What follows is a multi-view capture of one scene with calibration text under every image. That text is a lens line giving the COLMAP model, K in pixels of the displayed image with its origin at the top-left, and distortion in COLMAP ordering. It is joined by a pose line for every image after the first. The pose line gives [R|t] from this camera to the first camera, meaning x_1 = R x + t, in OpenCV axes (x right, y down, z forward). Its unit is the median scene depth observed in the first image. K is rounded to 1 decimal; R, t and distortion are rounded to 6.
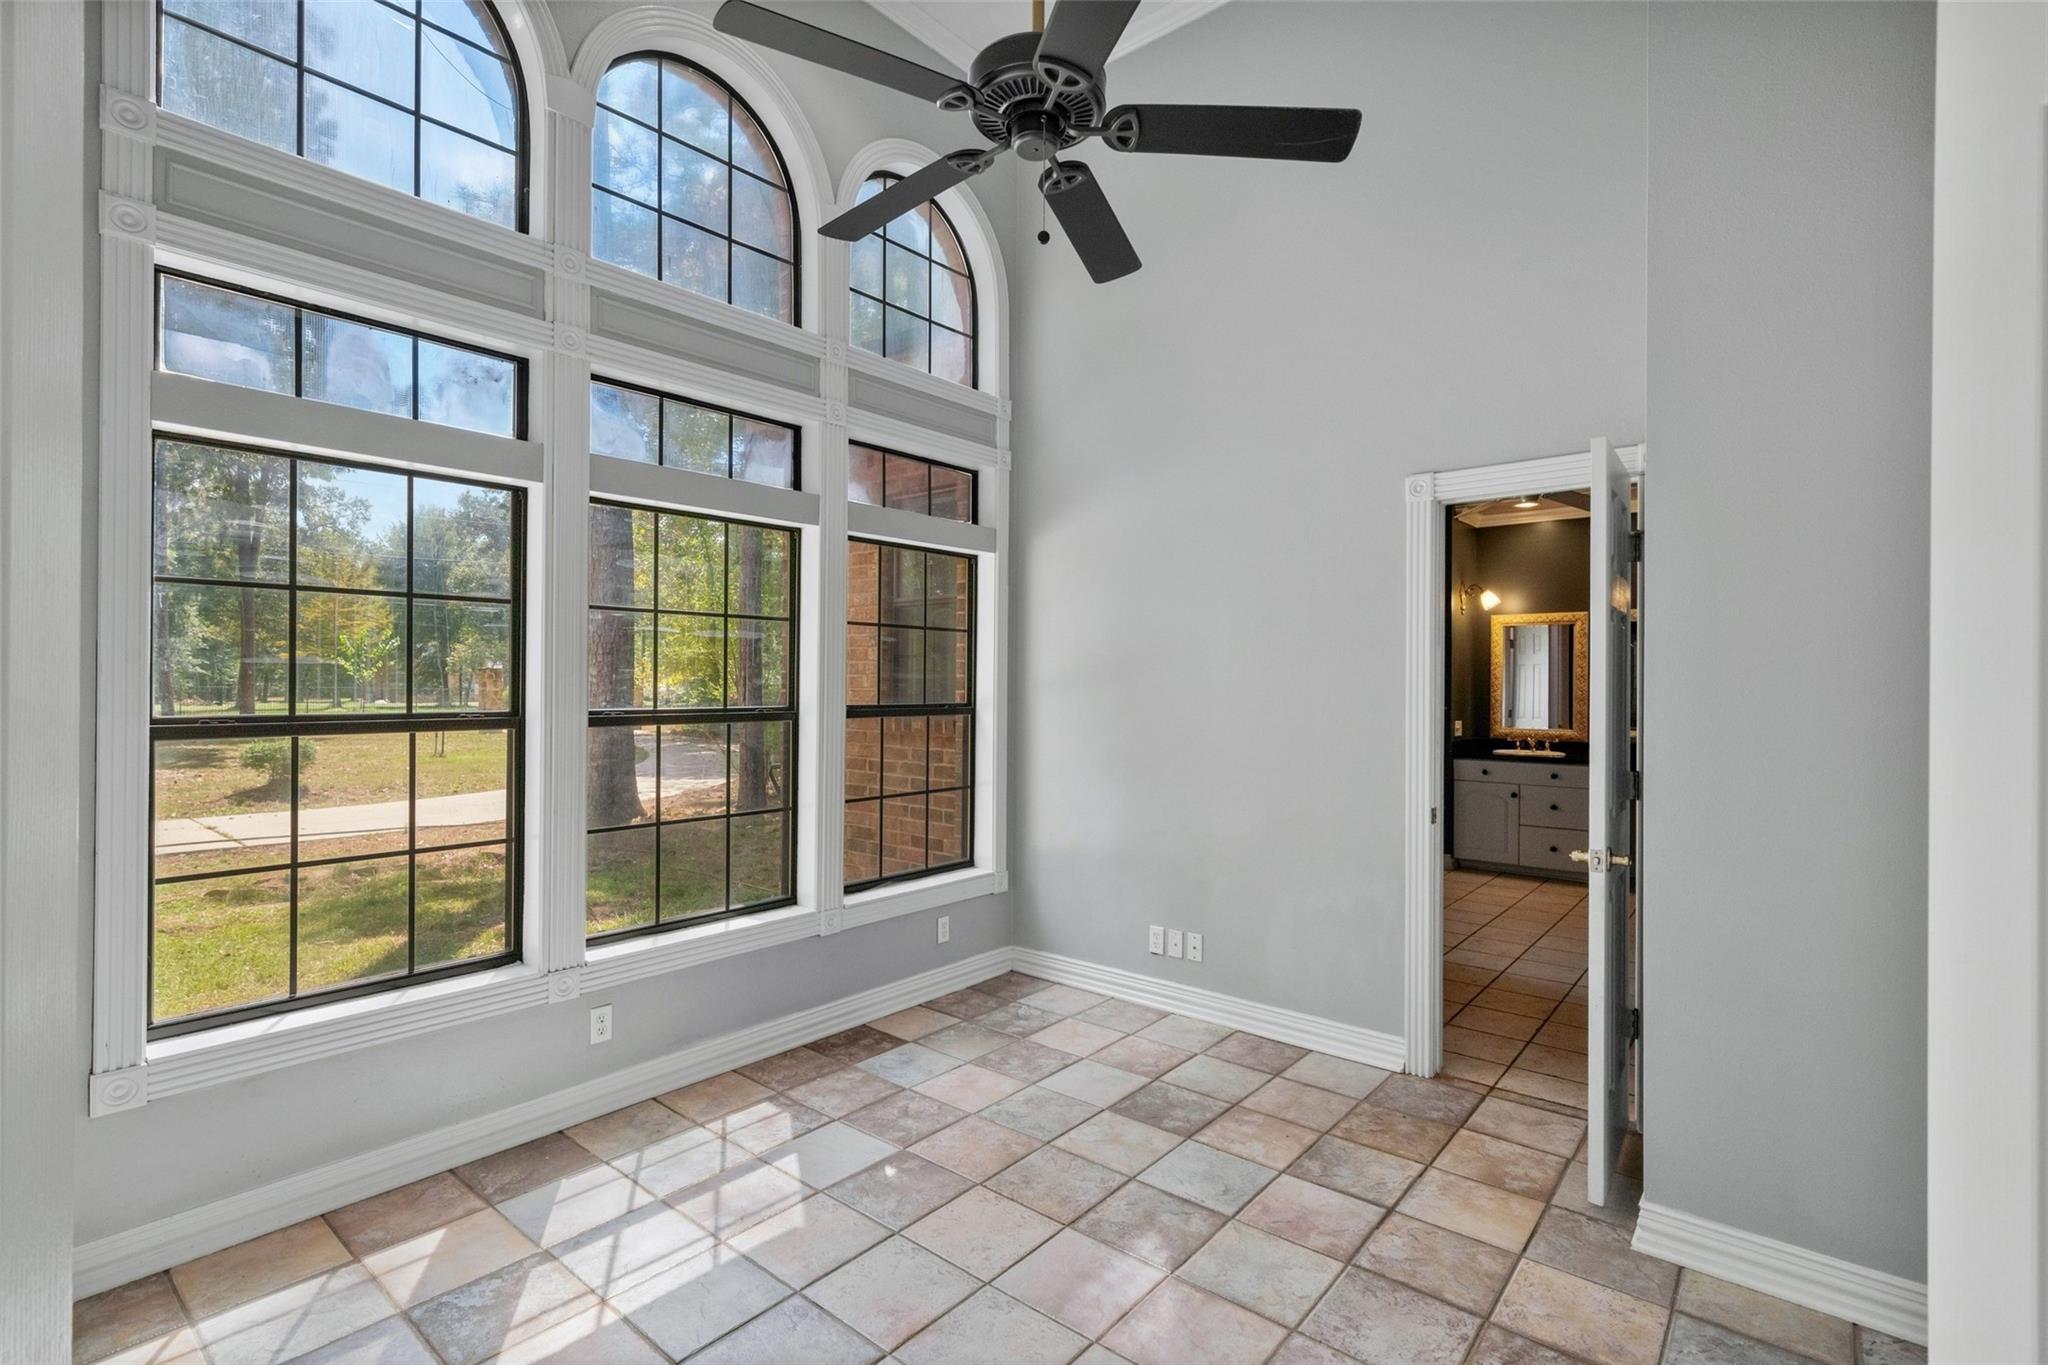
lens RADIAL K [[926.0, 0, 1029.8], [0, 926.0, 681.7], [0, 0, 1]] dist [-0.002379, -0.000228]
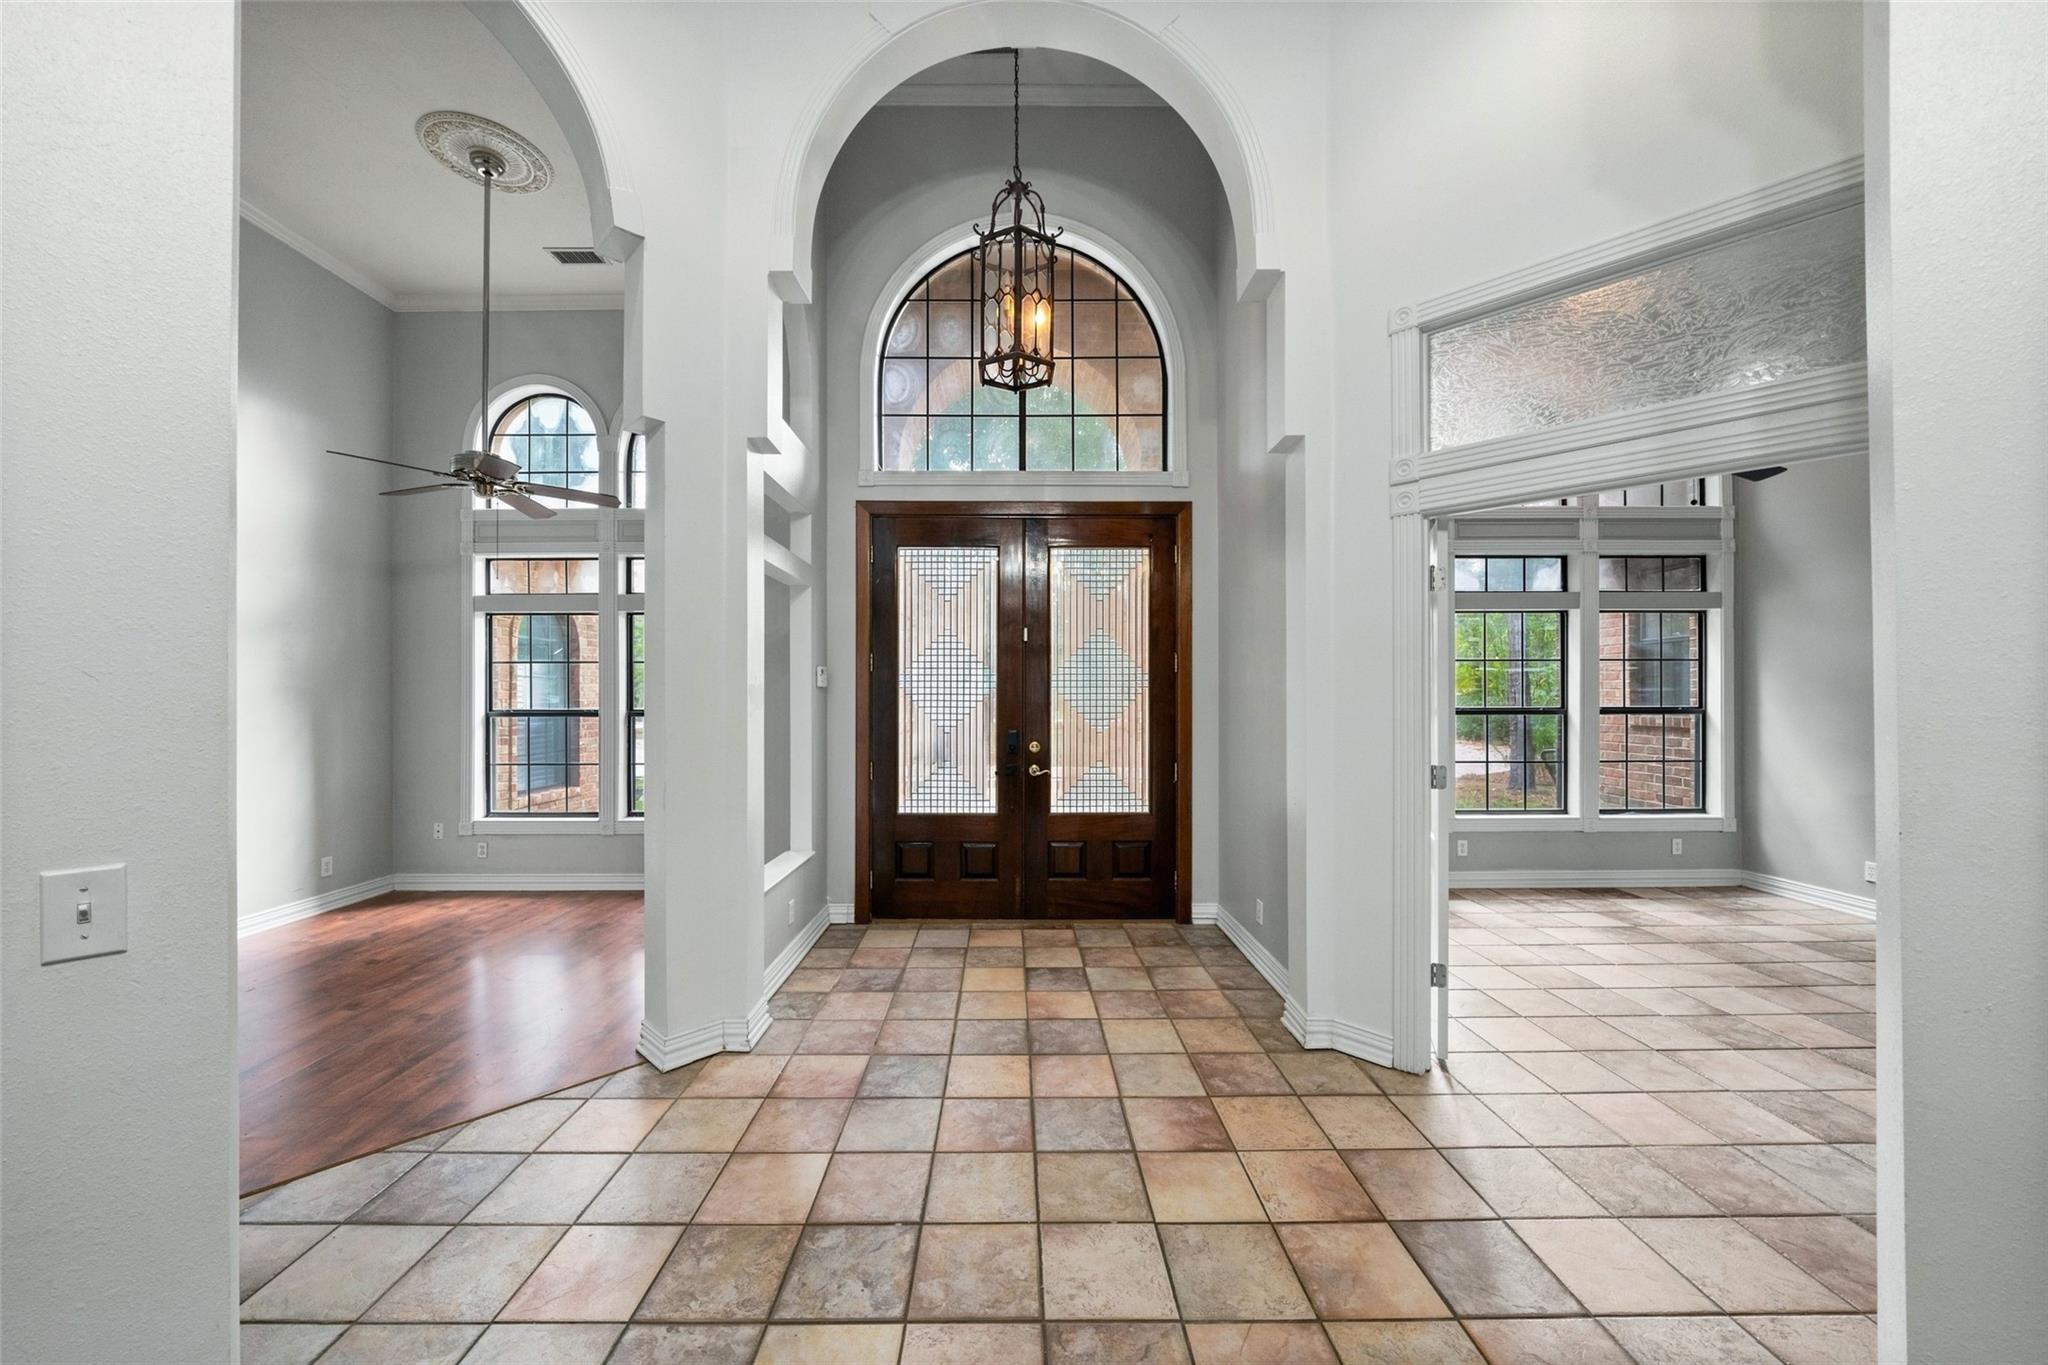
lens RADIAL K [[748.5, 0, 1016.9], [0, 748.5, 687.5], [0, 0, 1]] dist [-0.003639, 0.000164]
pose [[0.643776, -0.012760, -0.765108, 0.156205], [0.006332, 0.999916, -0.011348, -0.002789], [0.765188, 0.002460, 0.643802, -0.683723]]
